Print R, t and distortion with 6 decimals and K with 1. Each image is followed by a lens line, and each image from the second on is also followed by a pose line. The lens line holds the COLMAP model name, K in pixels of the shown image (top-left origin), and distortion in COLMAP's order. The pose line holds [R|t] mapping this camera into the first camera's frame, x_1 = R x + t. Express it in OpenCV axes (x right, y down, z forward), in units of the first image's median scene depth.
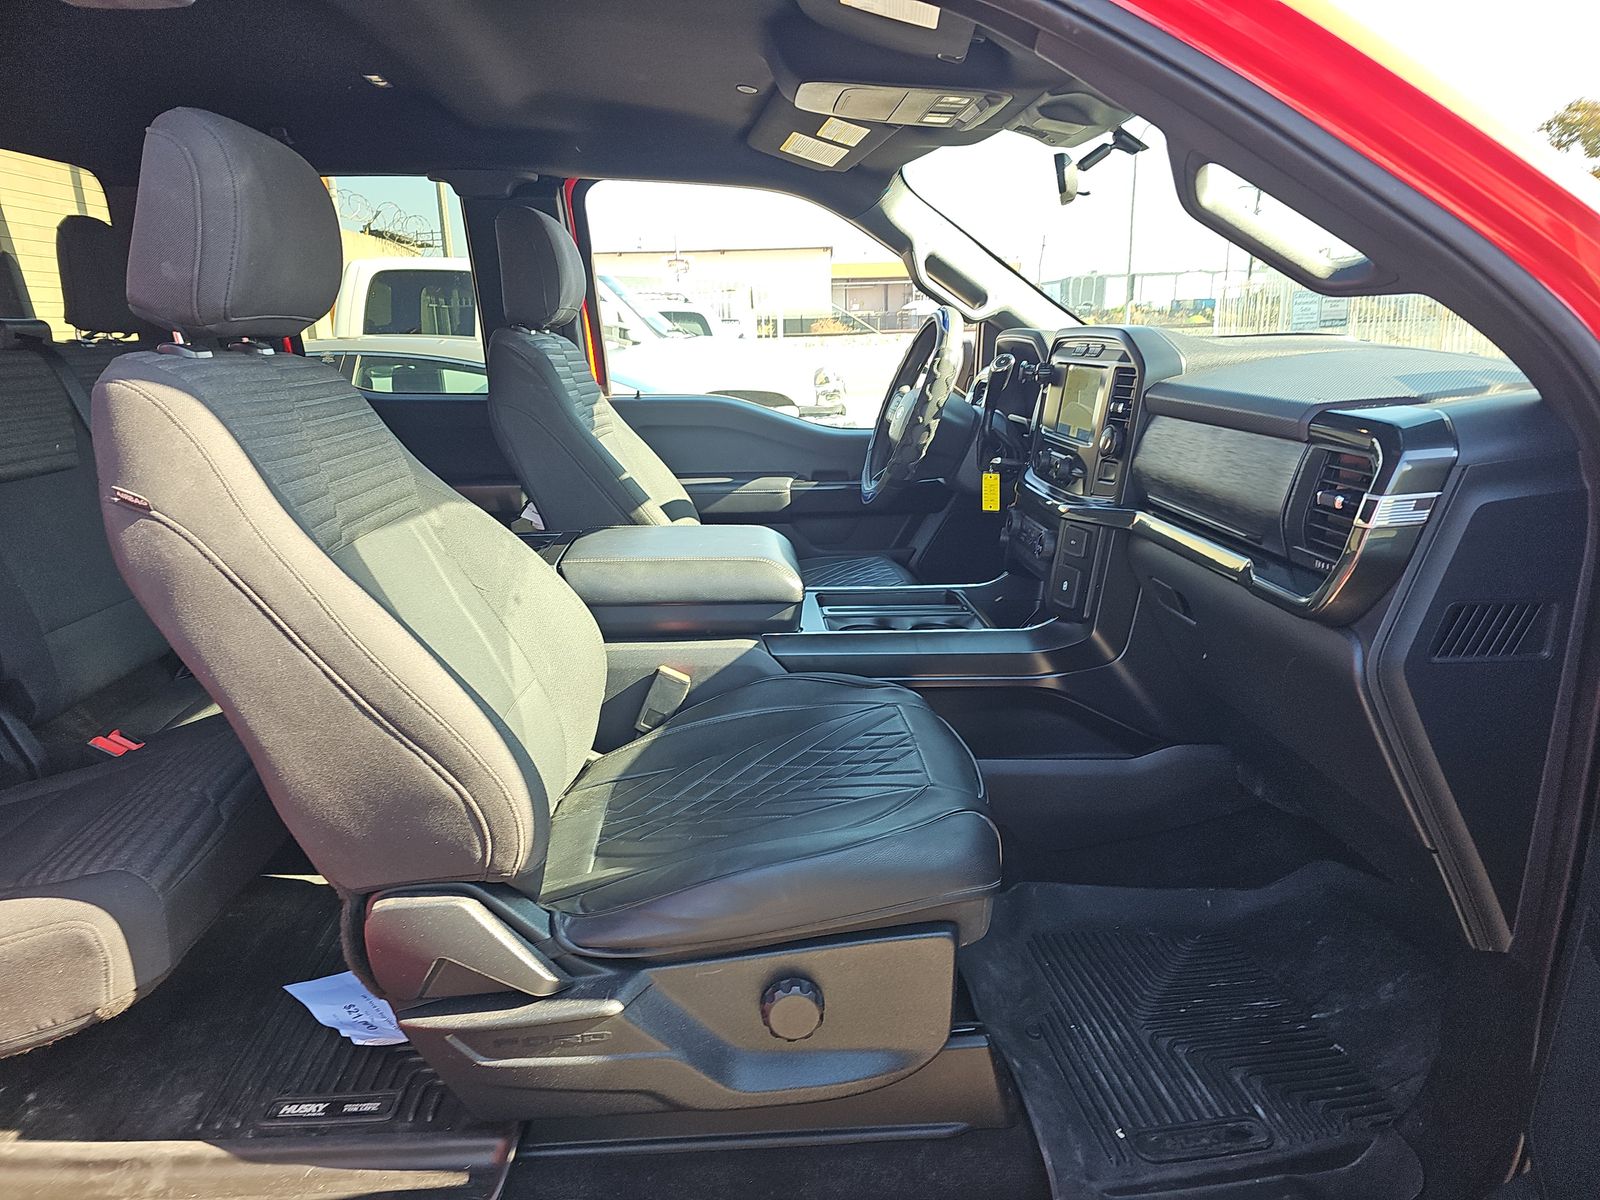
lens RADIAL K [[1068.8, 0, 810.0], [0, 1068.8, 613.0], [0, 0, 1]] dist [0.045919, -0.055294]
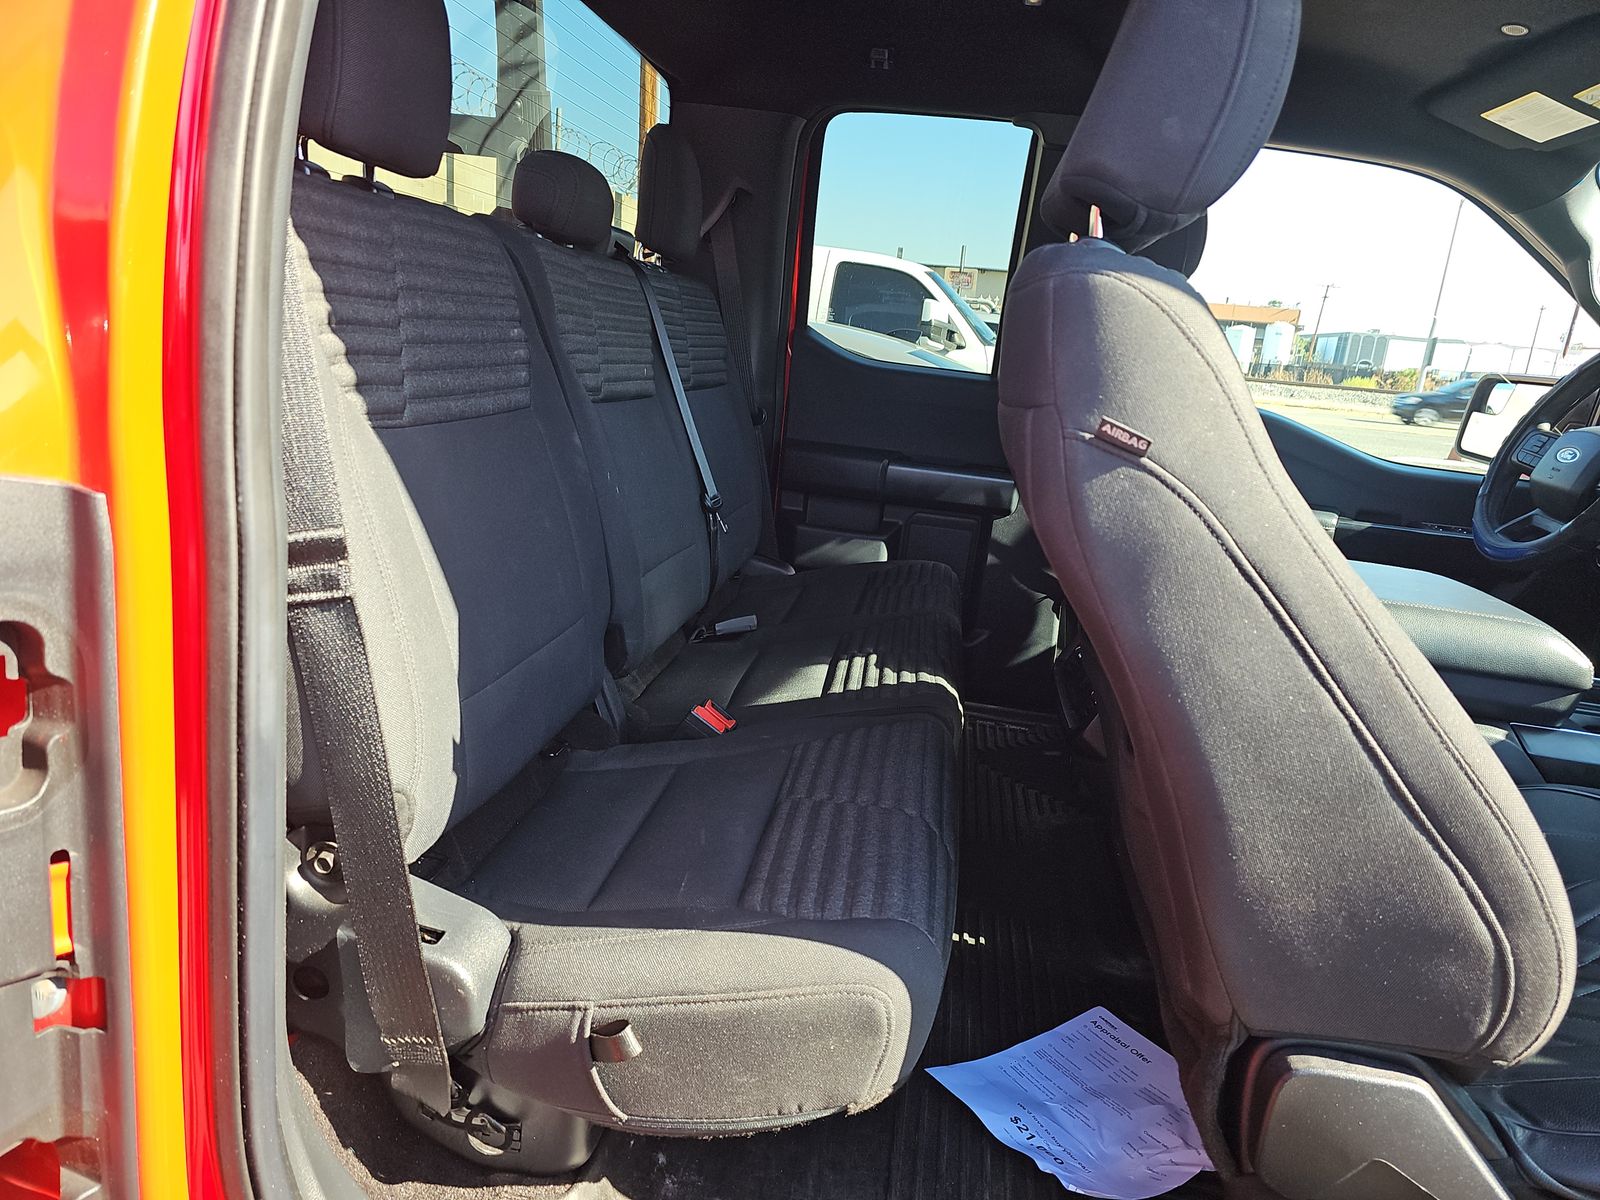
lens RADIAL K [[1069.6, 0, 799.5], [0, 1069.6, 598.7], [0, 0, 1]] dist [0.047602, -0.056411]
pose [[0.969123, 0.158973, -0.188489, -0.642587], [-0.163682, 0.986467, -0.009584, 0.037554], [0.184415, 0.040141, 0.982028, 0.256048]]
